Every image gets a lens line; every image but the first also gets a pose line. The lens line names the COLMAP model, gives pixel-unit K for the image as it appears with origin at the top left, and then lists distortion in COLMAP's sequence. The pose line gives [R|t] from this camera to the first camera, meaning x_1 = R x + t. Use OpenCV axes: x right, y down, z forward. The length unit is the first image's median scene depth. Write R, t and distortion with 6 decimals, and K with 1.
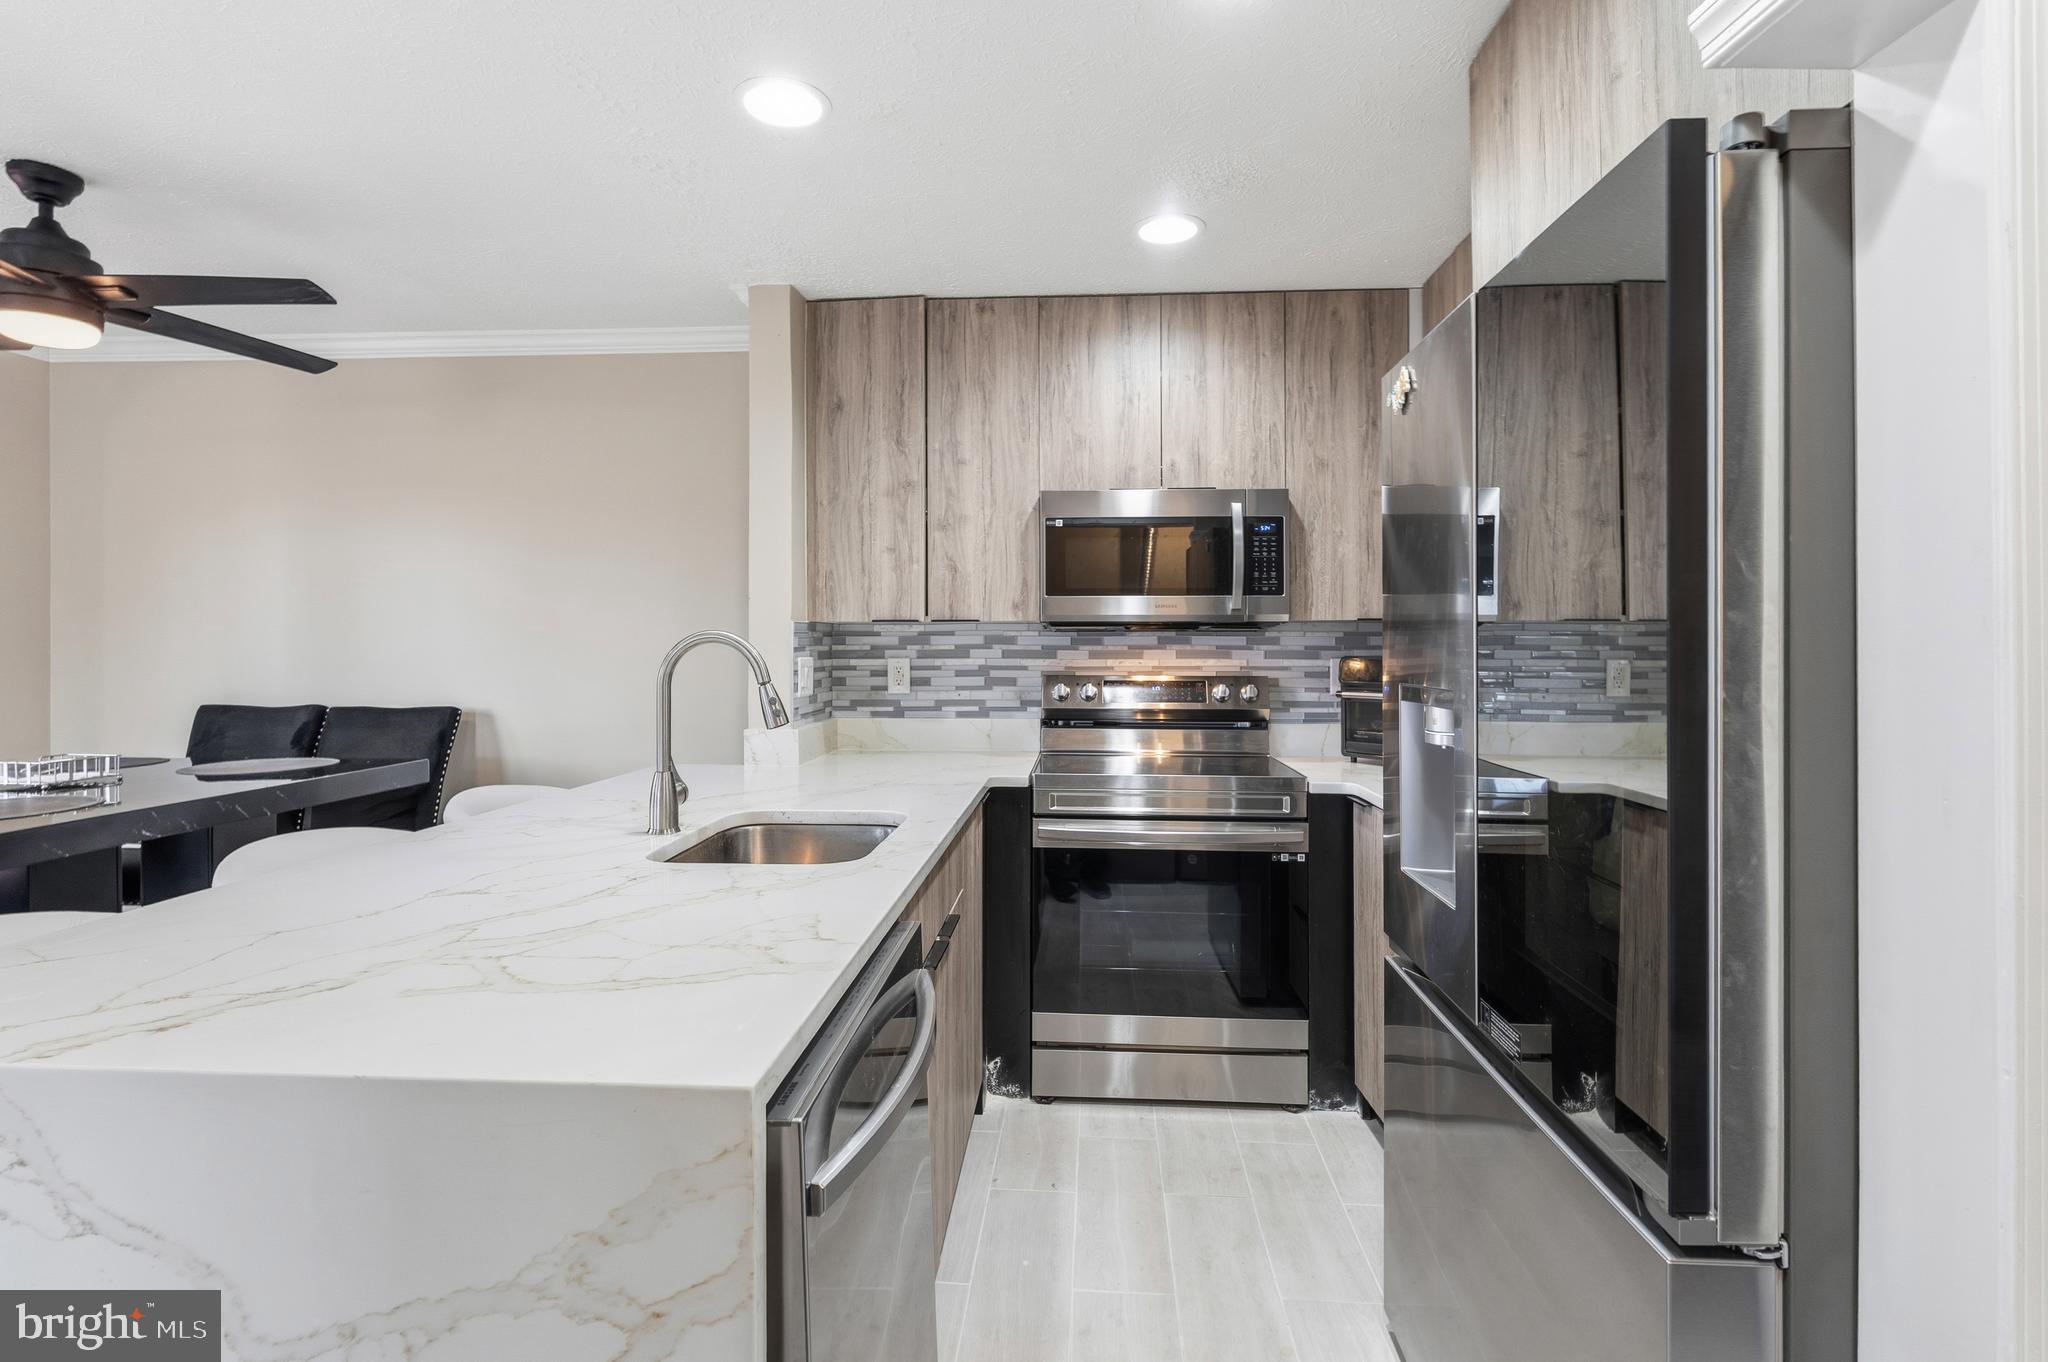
lens RADIAL K [[978.0, 0, 1038.0], [0, 978.0, 640.4], [0, 0, 1]] dist [-0.003157, 0.000085]
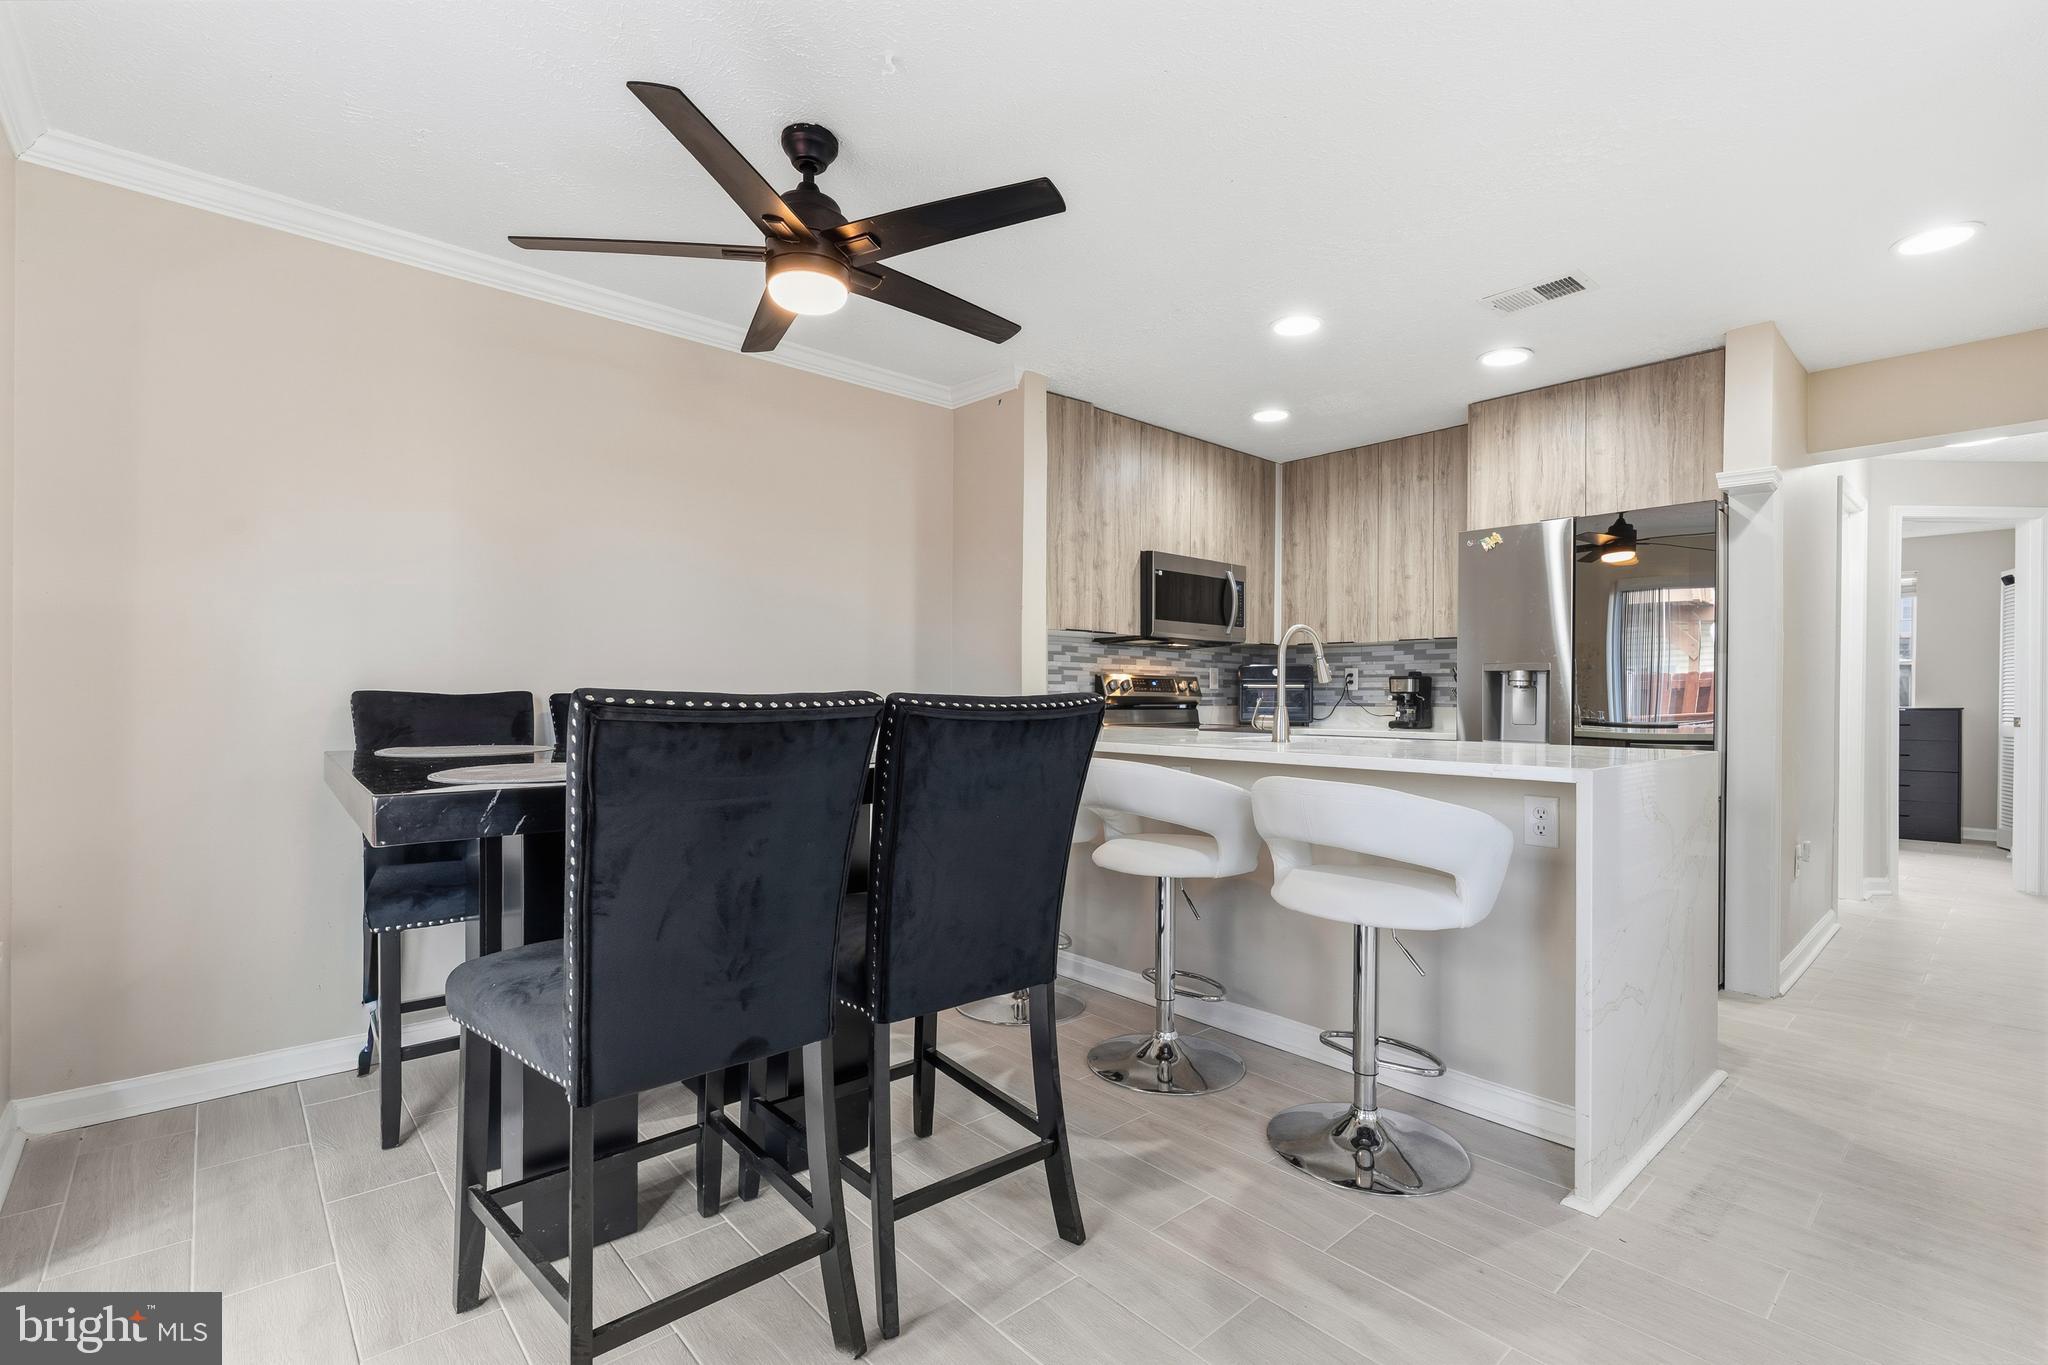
lens RADIAL K [[927.5, 0, 1022.1], [0, 927.5, 689.1], [0, 0, 1]] dist [-0.004964, -0.001789]
pose [[0.706521, 0.010196, 0.707618, -1.142048], [-0.009400, 0.999943, -0.005023, 0.071829], [-0.707630, -0.003102, 0.706577, 0.114045]]
